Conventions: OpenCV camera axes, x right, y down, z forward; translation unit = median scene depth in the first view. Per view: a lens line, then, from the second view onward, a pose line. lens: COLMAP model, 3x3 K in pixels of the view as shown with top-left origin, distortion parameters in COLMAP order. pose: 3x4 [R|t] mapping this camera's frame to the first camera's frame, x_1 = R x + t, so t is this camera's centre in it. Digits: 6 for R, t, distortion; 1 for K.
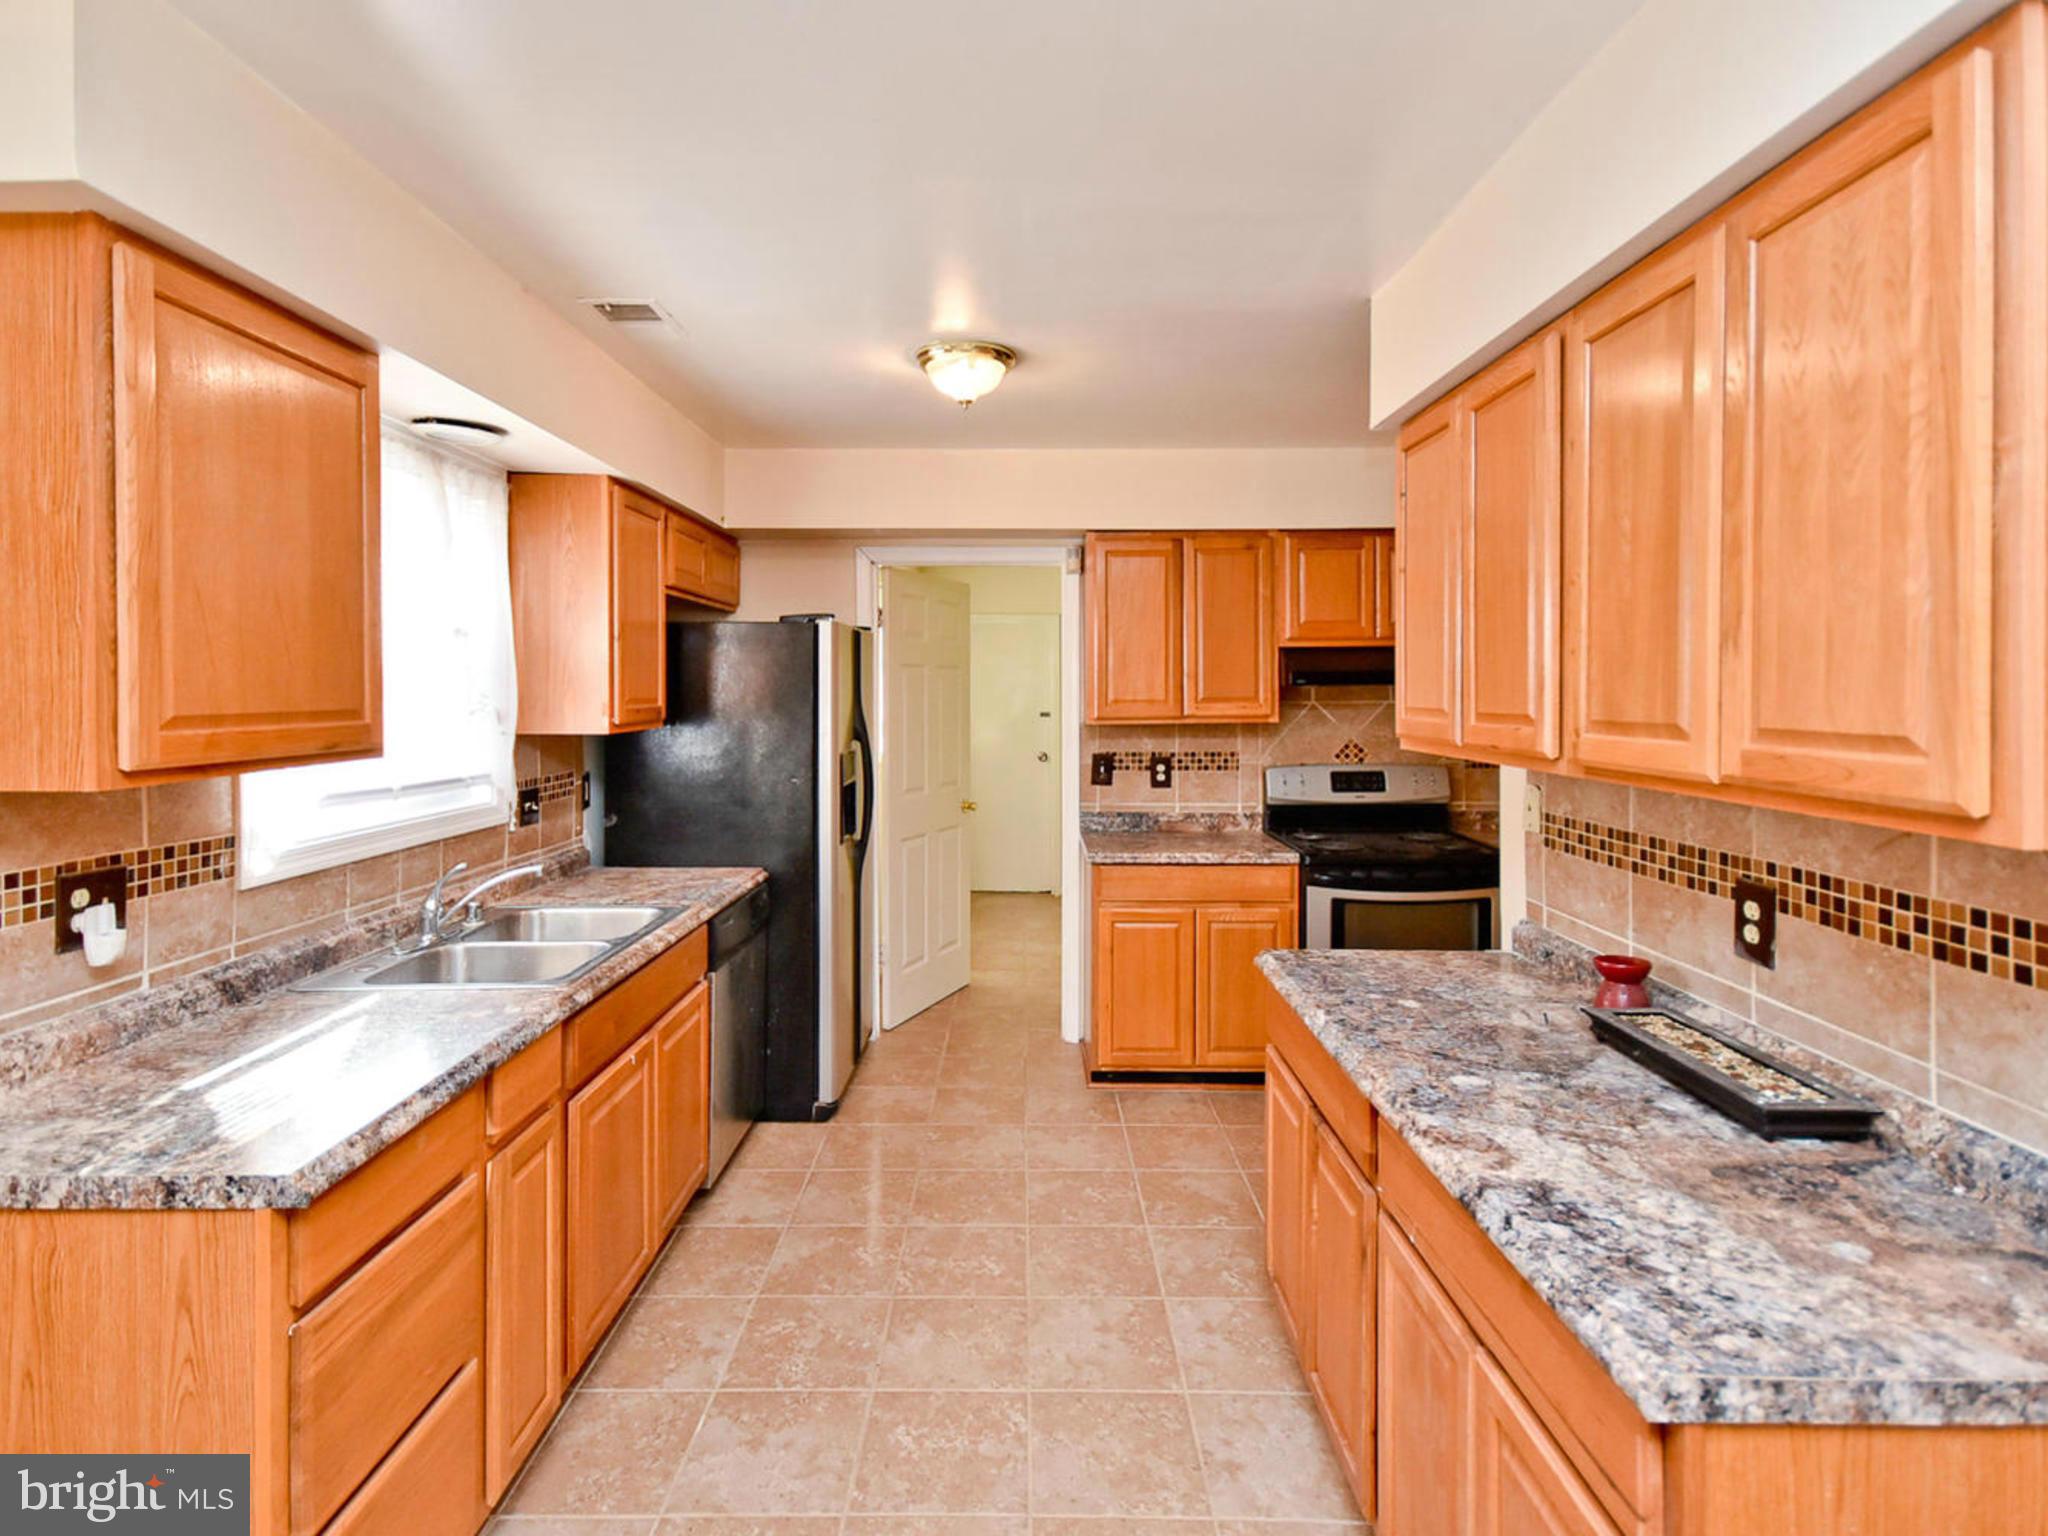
lens RADIAL K [[1074.9, 0, 1021.3], [0, 1074.9, 698.1], [0, 0, 1]] dist [0.002910, 0.000318]
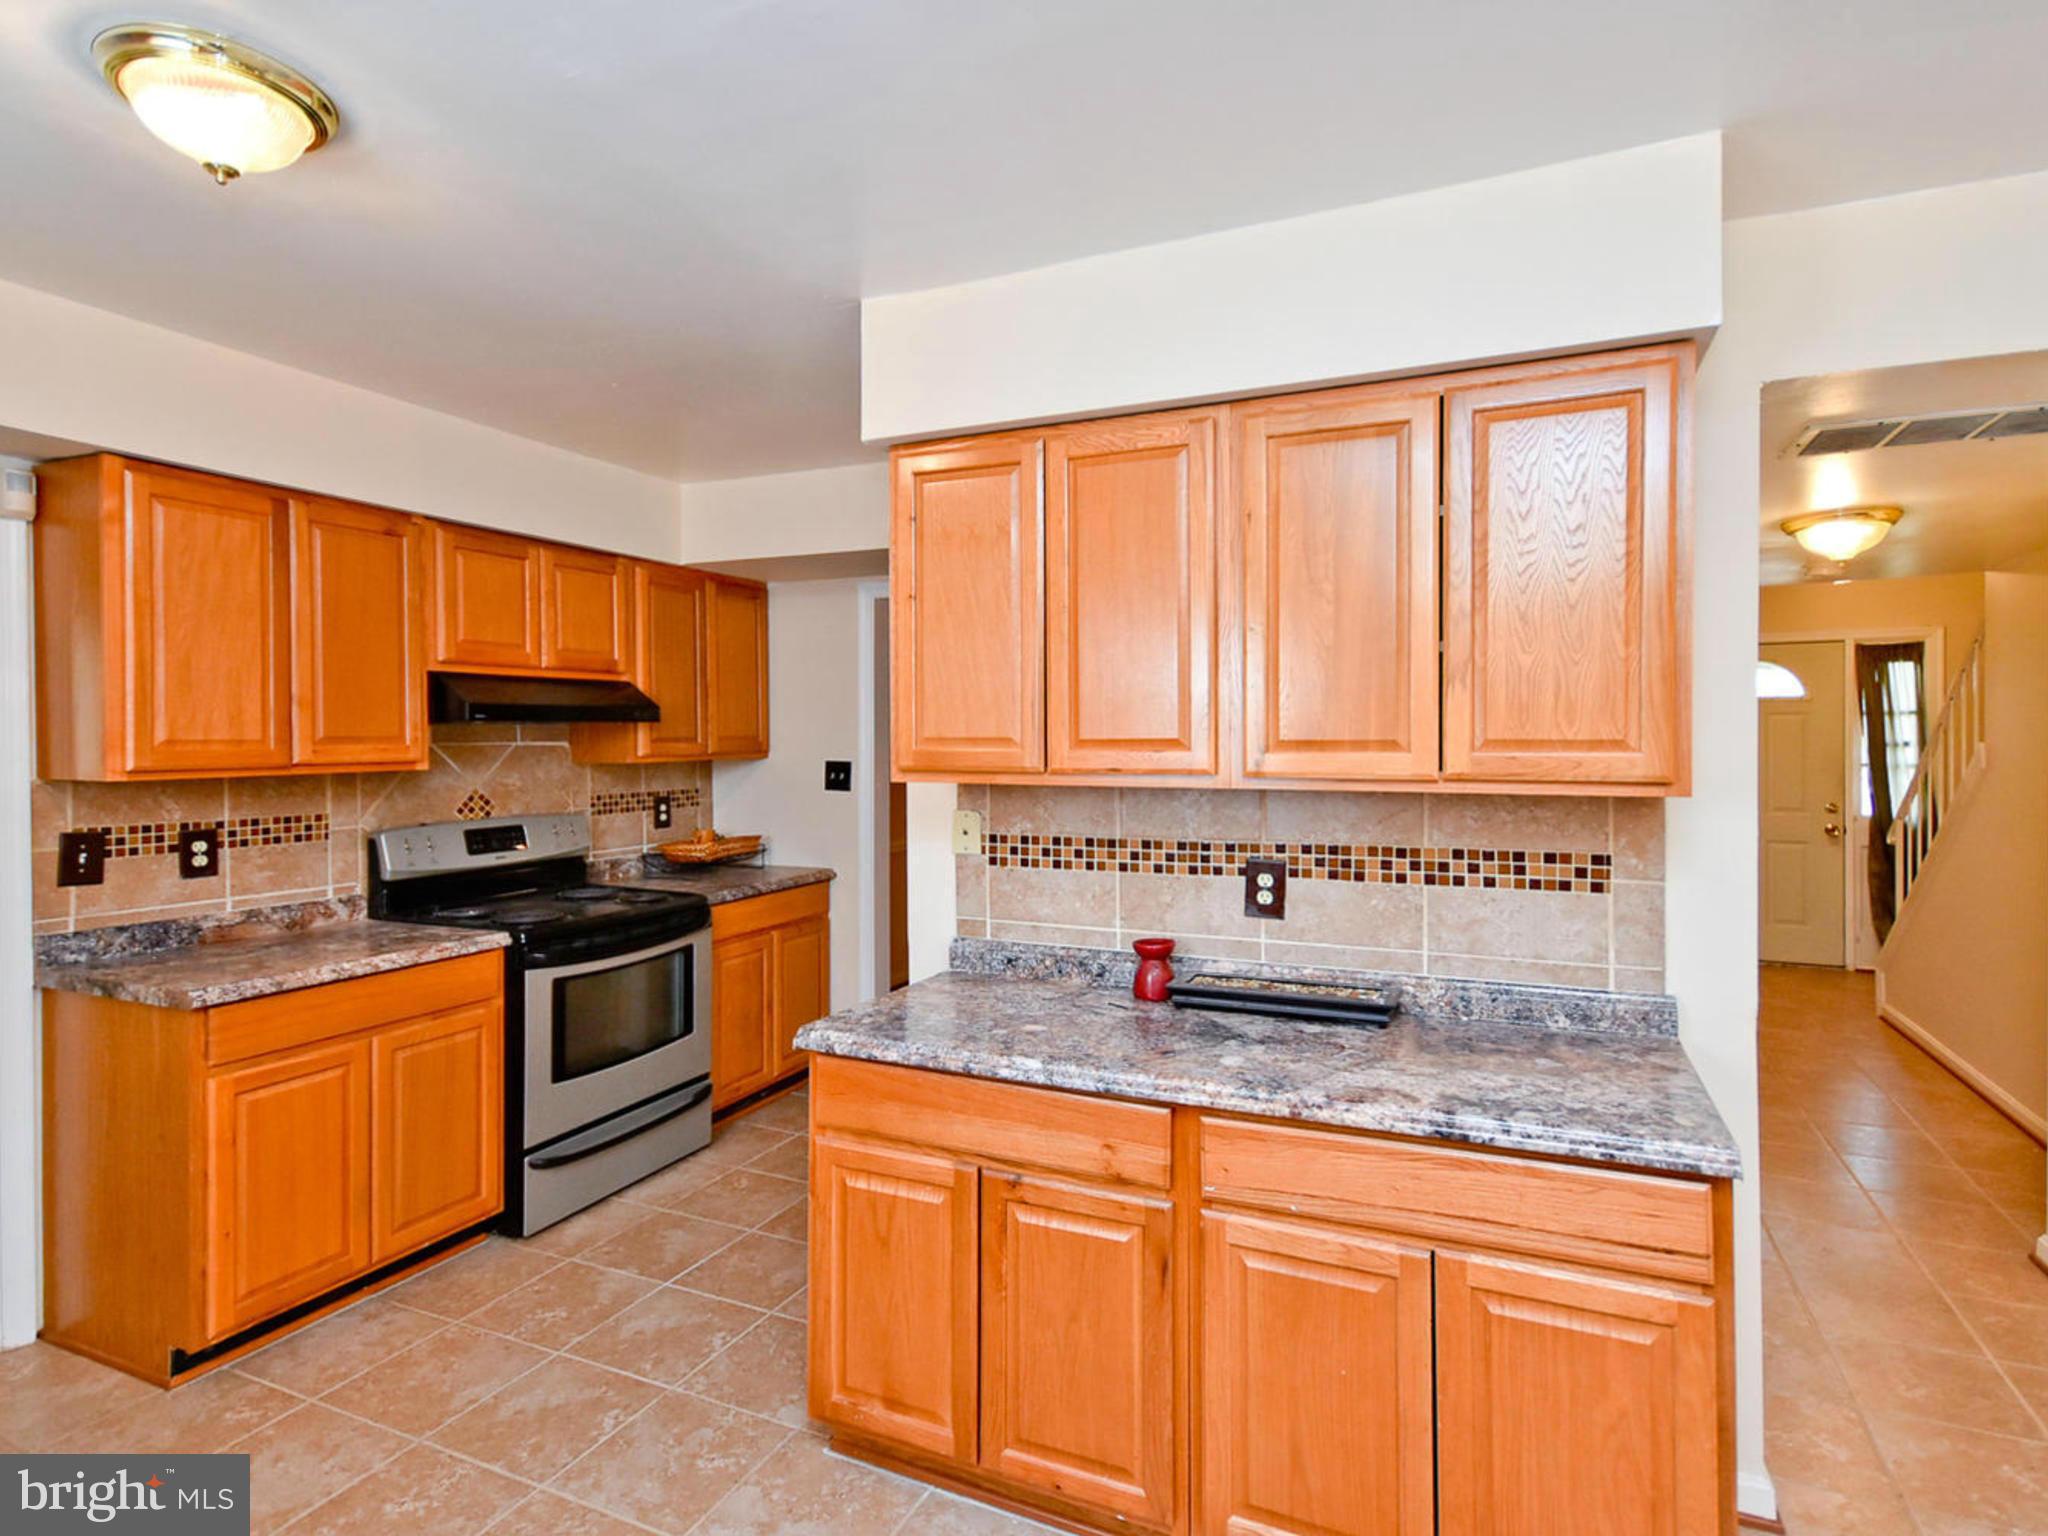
lens RADIAL K [[1016.9, 0, 1094.1], [0, 1016.9, 747.4], [0, 0, 1]] dist [0.002490, -0.000362]
pose [[0.379735, -0.005339, 0.925080, -0.269450], [0.008458, 0.999962, 0.002300, 0.010057], [-0.925057, 0.006951, 0.379766, 0.315126]]
